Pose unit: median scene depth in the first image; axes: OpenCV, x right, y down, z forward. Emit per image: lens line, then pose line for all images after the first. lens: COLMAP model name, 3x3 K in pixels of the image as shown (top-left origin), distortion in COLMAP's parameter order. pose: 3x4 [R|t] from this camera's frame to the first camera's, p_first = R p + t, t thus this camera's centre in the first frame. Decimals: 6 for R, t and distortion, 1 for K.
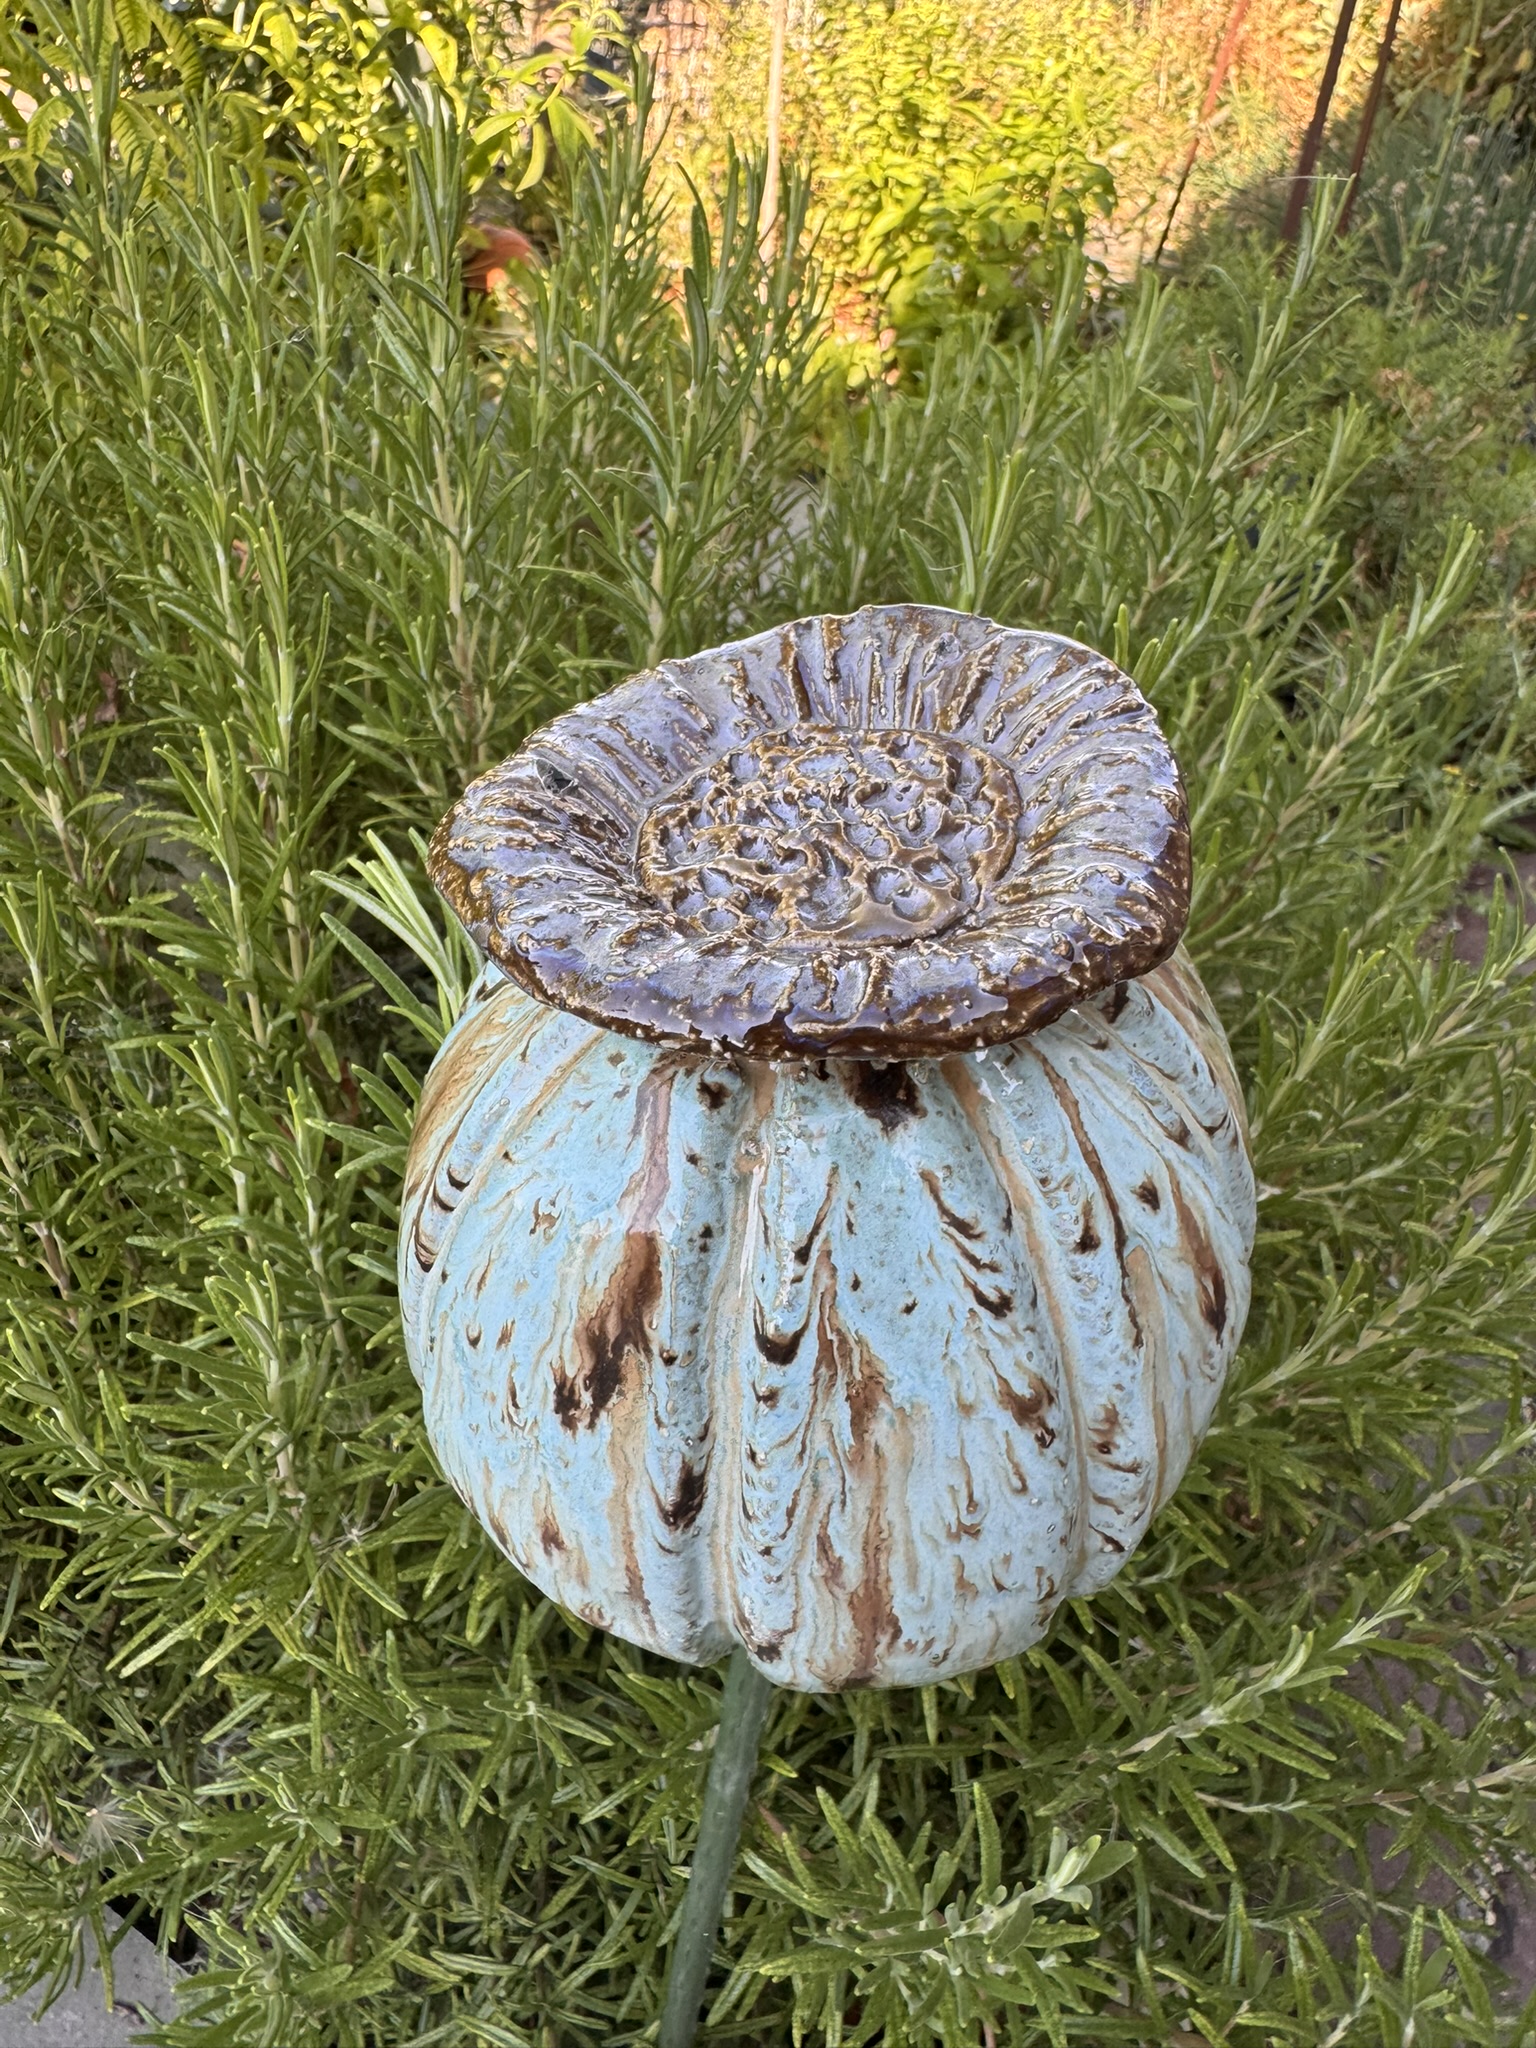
lens RADIAL K [[1458.2, 0, 762.7], [0, 1458.2, 931.8], [0, 0, 1]] dist [-0.007103, 0.003430]
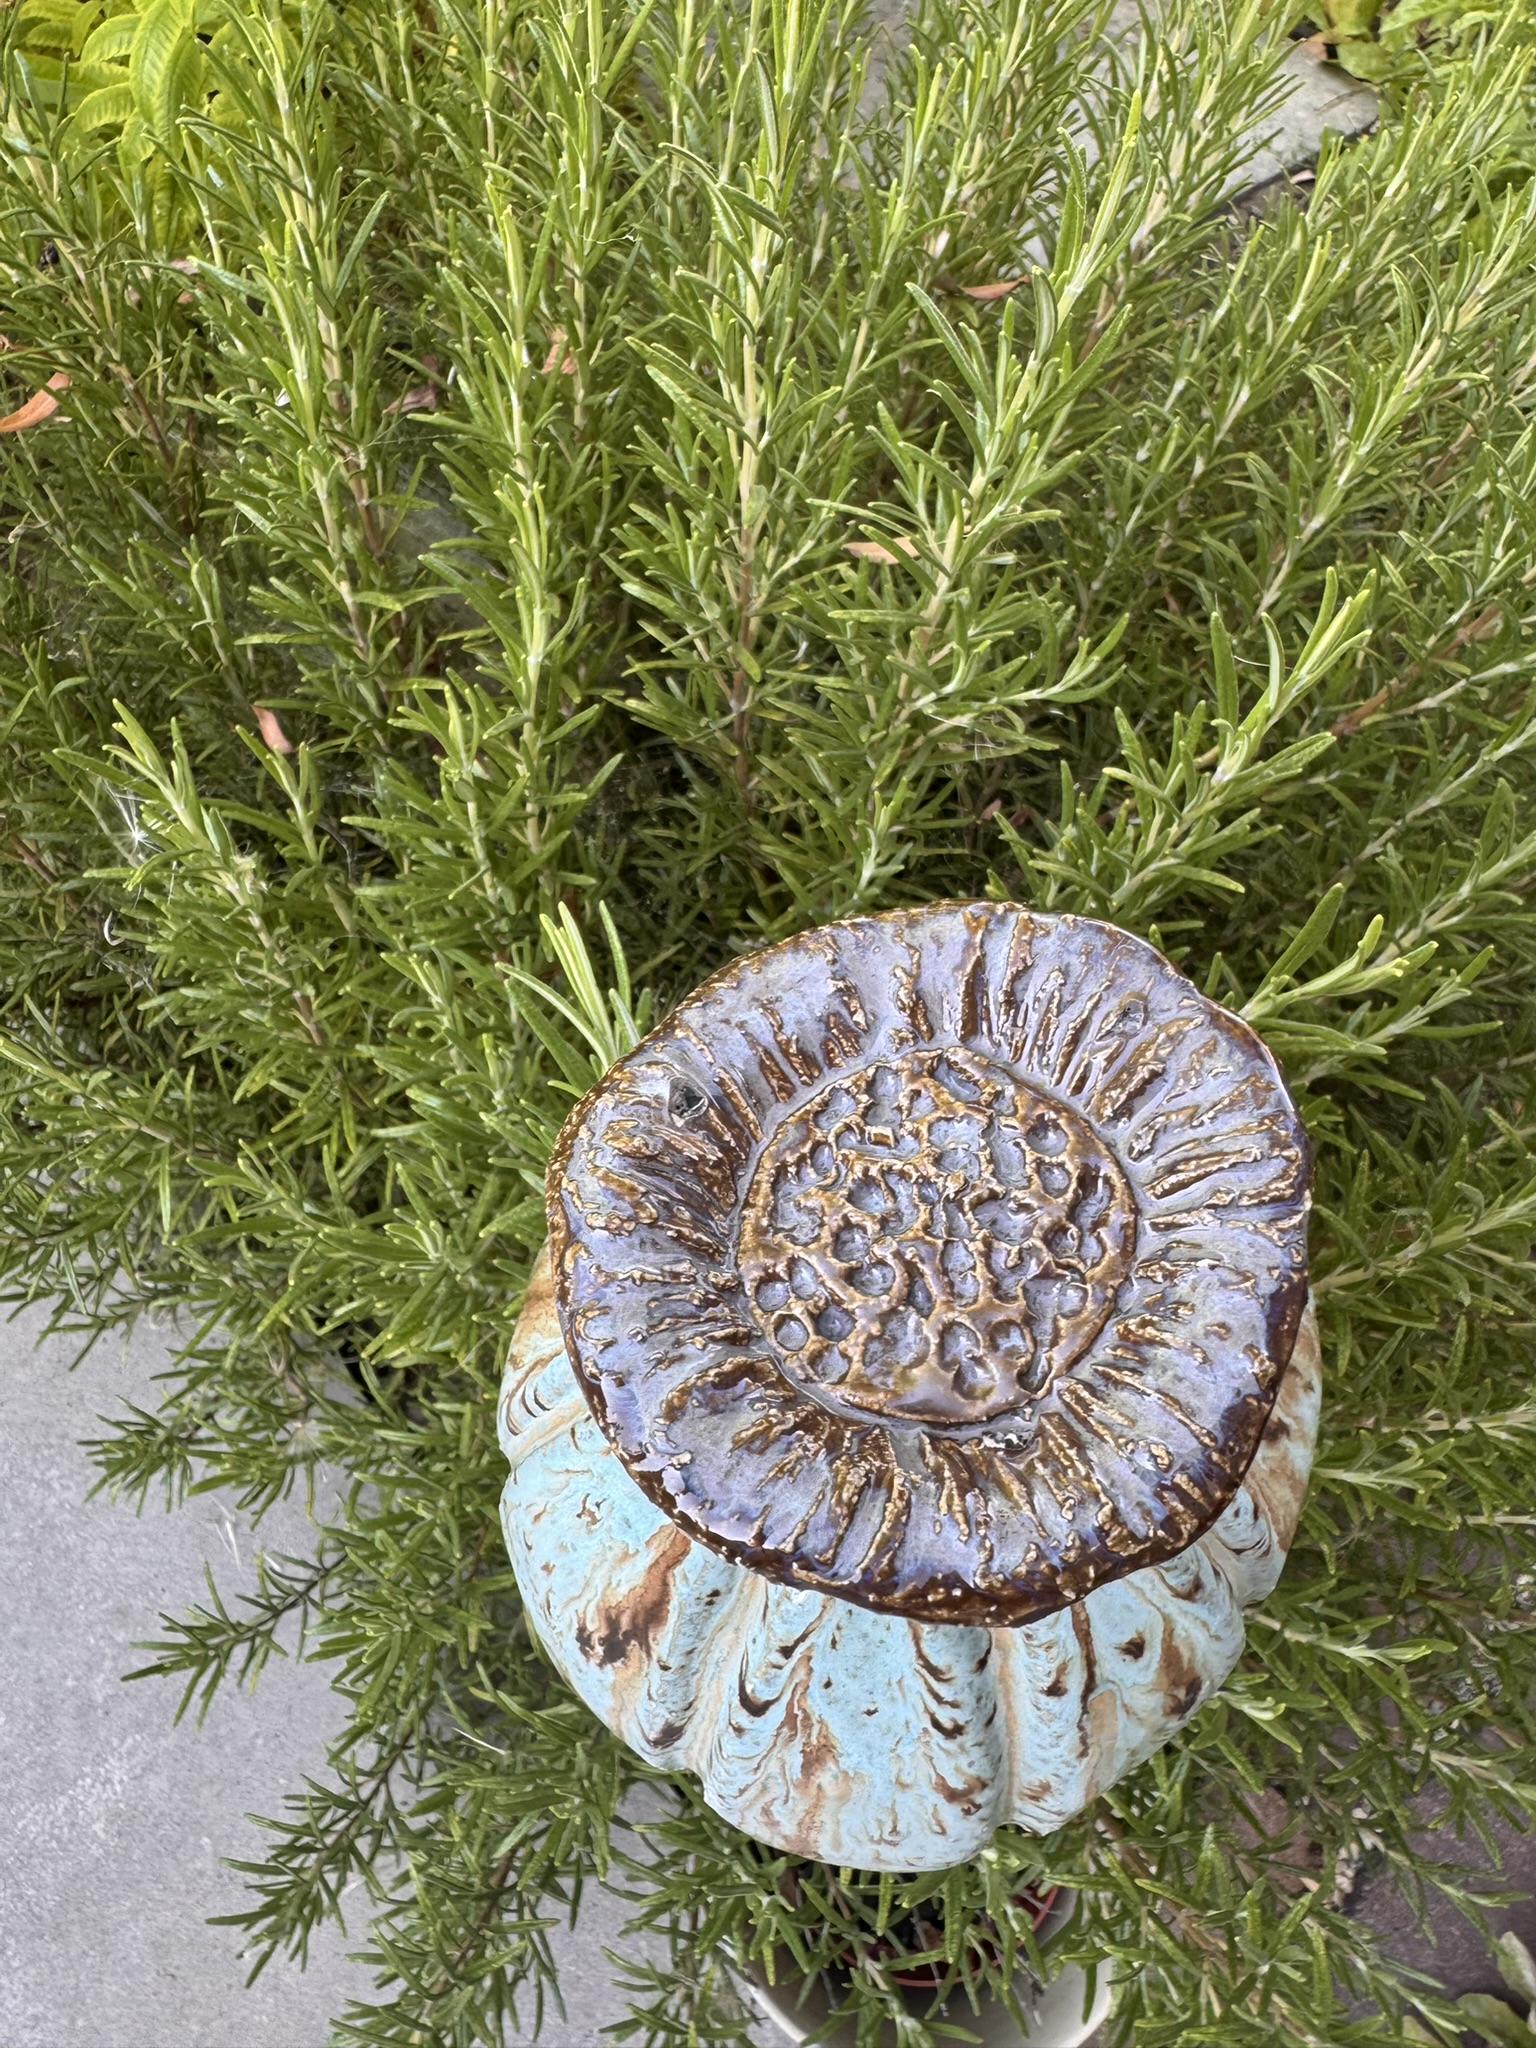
lens RADIAL K [[1438.1, 0, 762.9], [0, 1438.1, 955.5], [0, 0, 1]] dist [-0.002235, 0.001090]
pose [[0.954272, 0.254029, -0.157591, 0.046056], [-0.183640, 0.914111, 0.361493, -0.637000], [0.235885, -0.316023, 0.918960, 0.140698]]
